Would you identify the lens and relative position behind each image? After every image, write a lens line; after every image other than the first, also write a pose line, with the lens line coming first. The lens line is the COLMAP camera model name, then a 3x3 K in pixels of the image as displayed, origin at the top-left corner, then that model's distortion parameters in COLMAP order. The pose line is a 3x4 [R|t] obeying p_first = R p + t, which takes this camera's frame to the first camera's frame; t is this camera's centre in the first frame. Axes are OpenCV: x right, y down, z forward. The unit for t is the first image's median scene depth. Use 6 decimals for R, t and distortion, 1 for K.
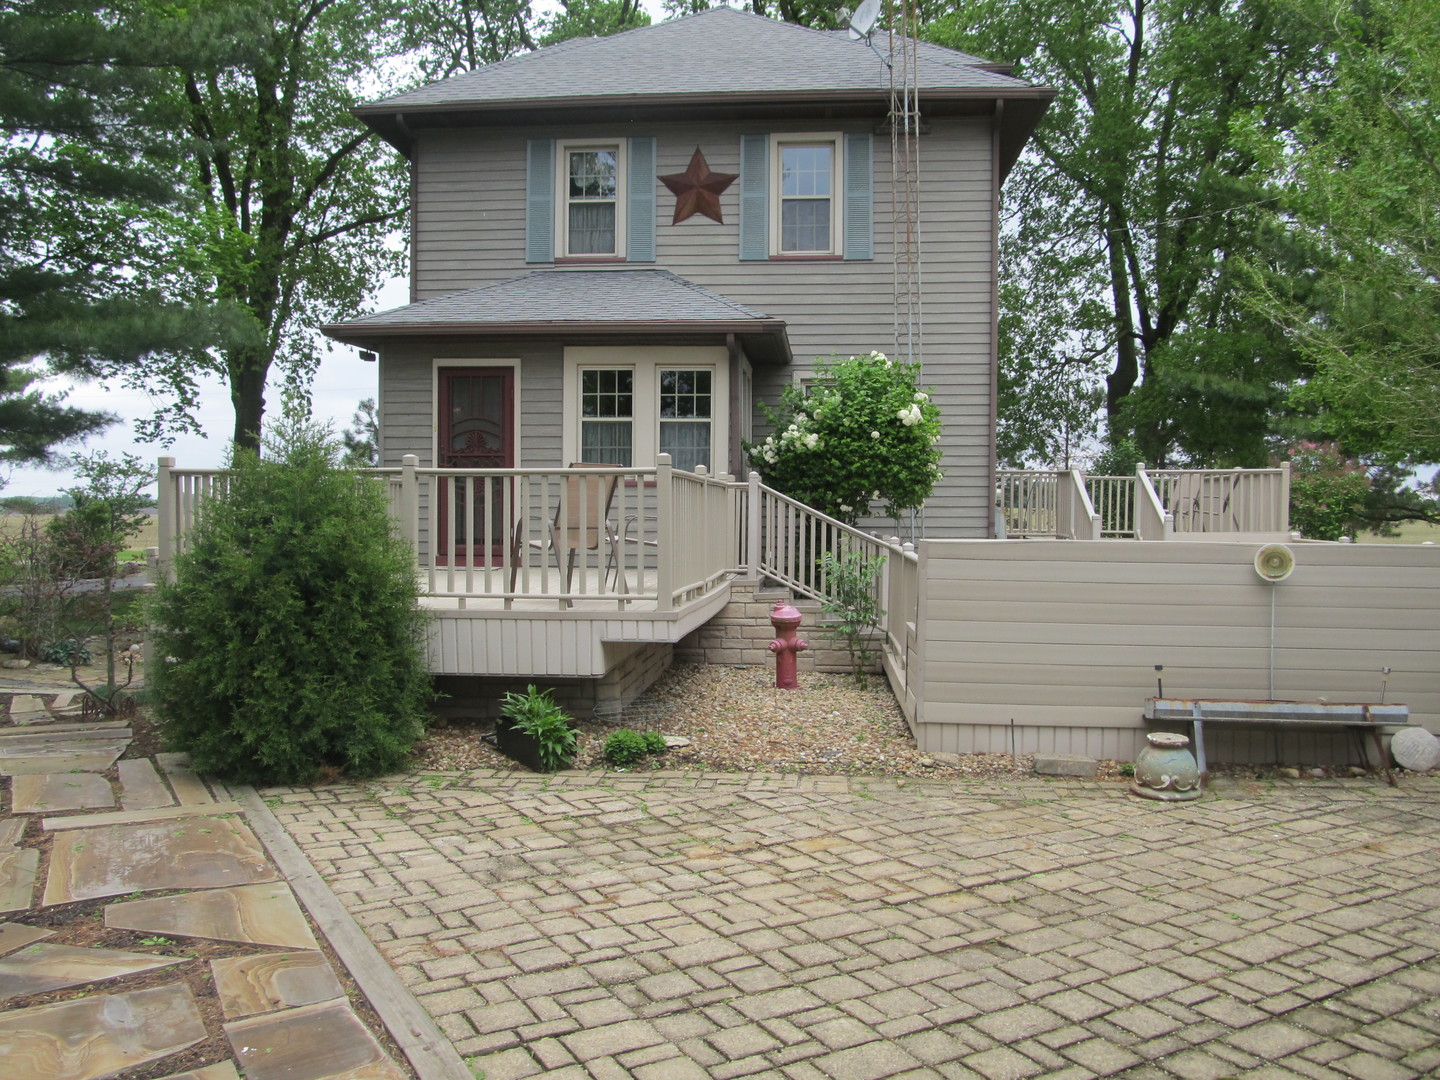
lens RADIAL K [[1189.2, 0, 720.4], [0, 1189.2, 544.0], [0, 0, 1]] dist [-0.042815, 0.003380]
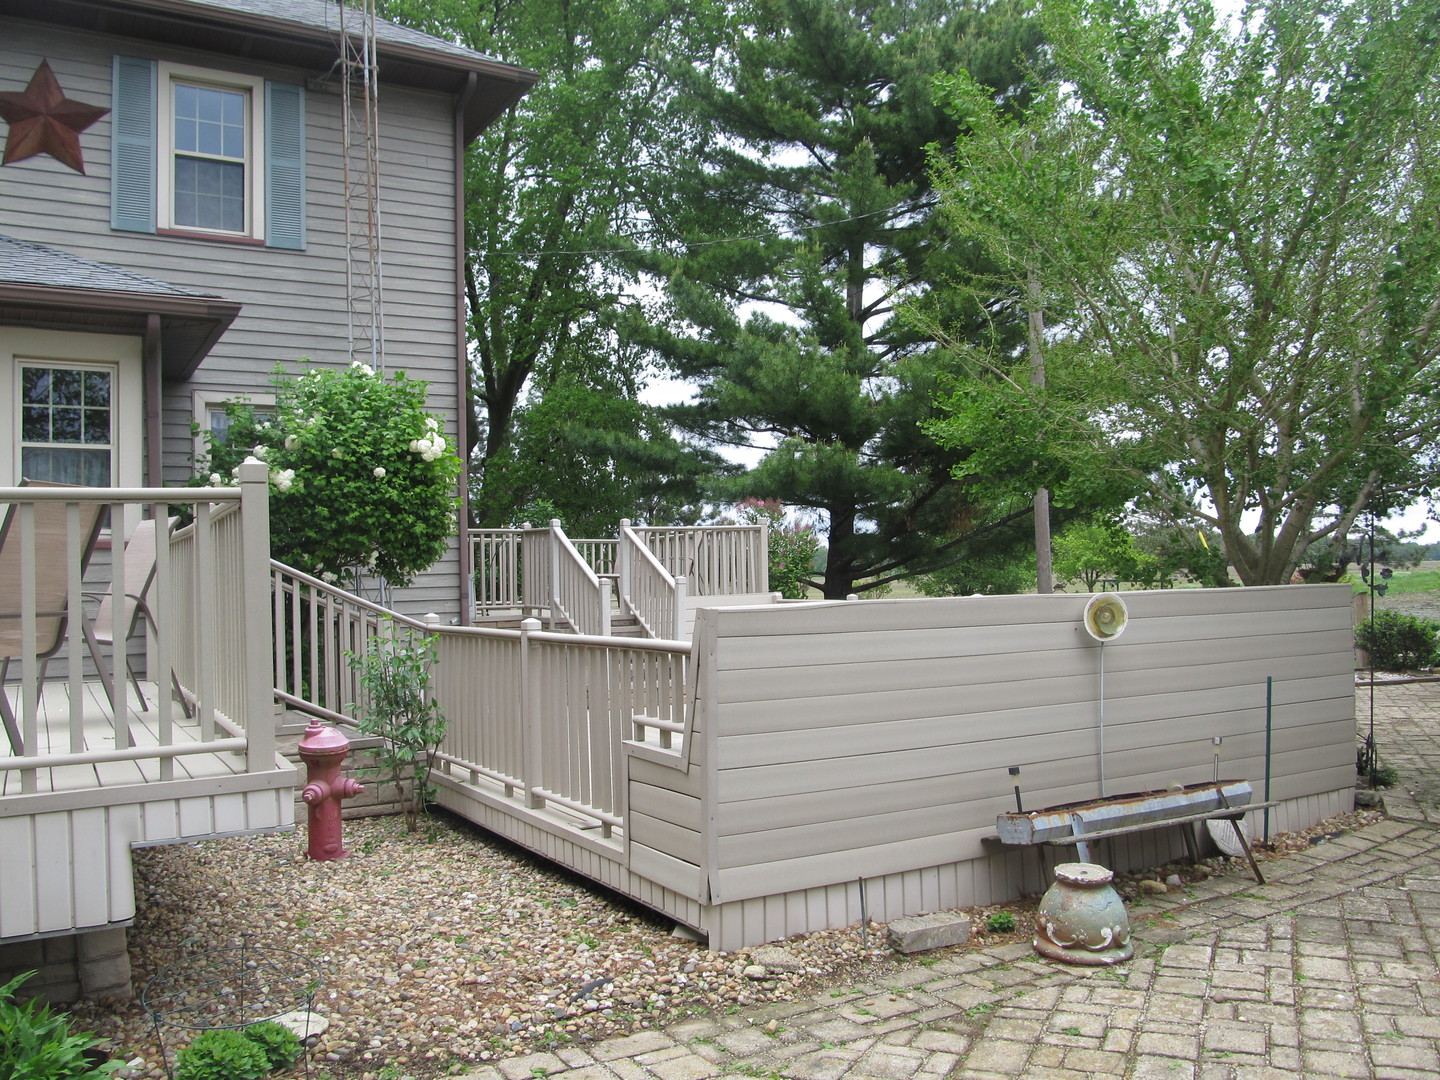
lens RADIAL K [[1189.2, 0, 714.3], [0, 1189.2, 535.1], [0, 0, 1]] dist [-0.042815, 0.003380]
pose [[0.814331, -0.005612, 0.580374, -0.115204], [0.047896, 0.997192, -0.057561, -0.003516], [-0.578422, 0.074671, 0.812313, 0.296488]]
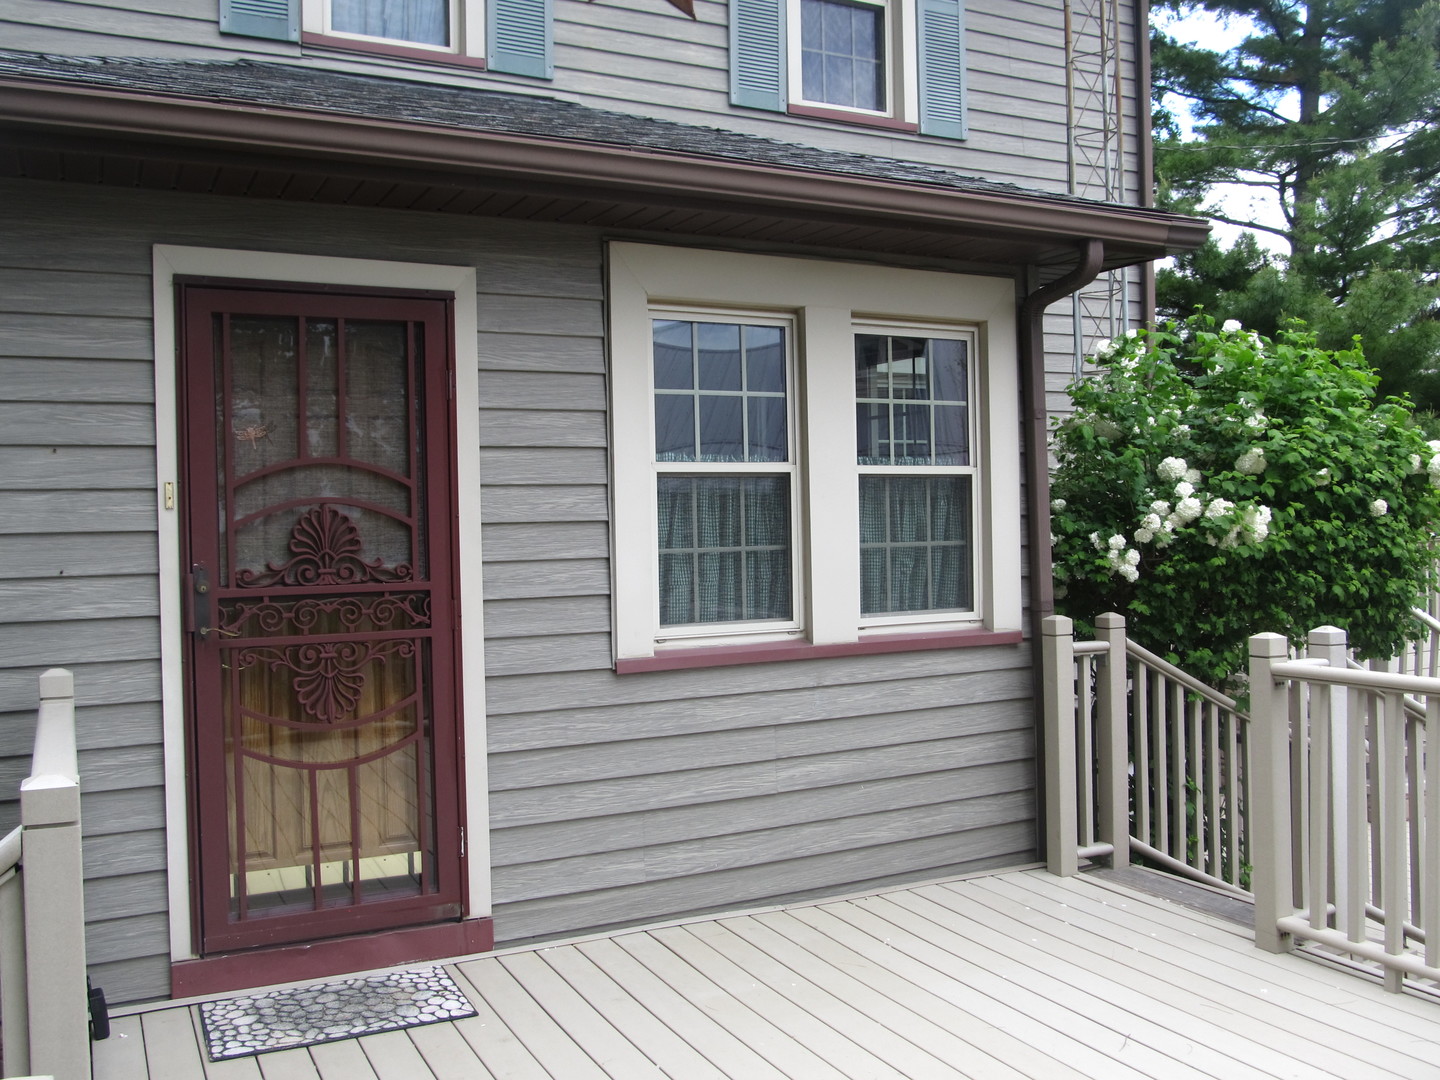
lens RADIAL K [[1280.9, 0, 714.0], [0, 1280.9, 537.5], [0, 0, 1]] dist [-0.054973, -0.002552]
pose [[0.846938, -0.030311, 0.530827, -0.300113], [0.041627, 0.999089, -0.009366, -0.084688], [-0.530059, 0.030029, 0.847429, 0.716348]]
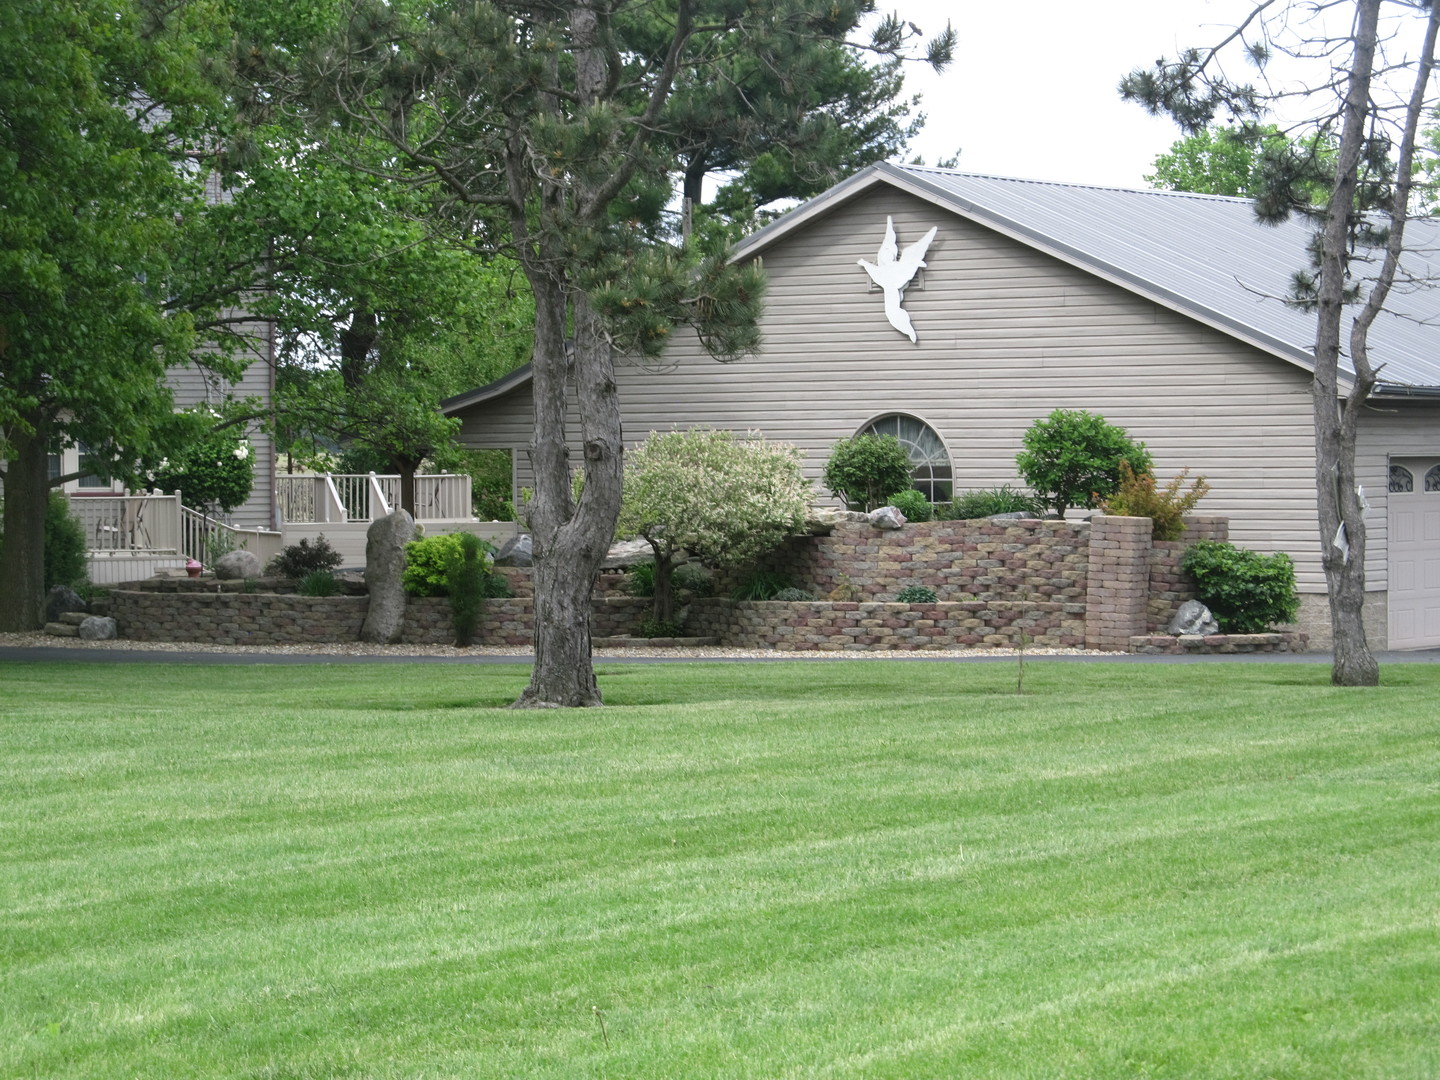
lens RADIAL K [[3914.8, 0, 721.0], [0, 3914.8, 535.9], [0, 0, 1]] dist [0.109585, 0.000000]
pose [[0.913022, -0.017248, 0.407546, -1.421538], [0.020358, 0.999787, -0.003295, 0.039440], [-0.407402, 0.011306, 0.913179, -4.164617]]
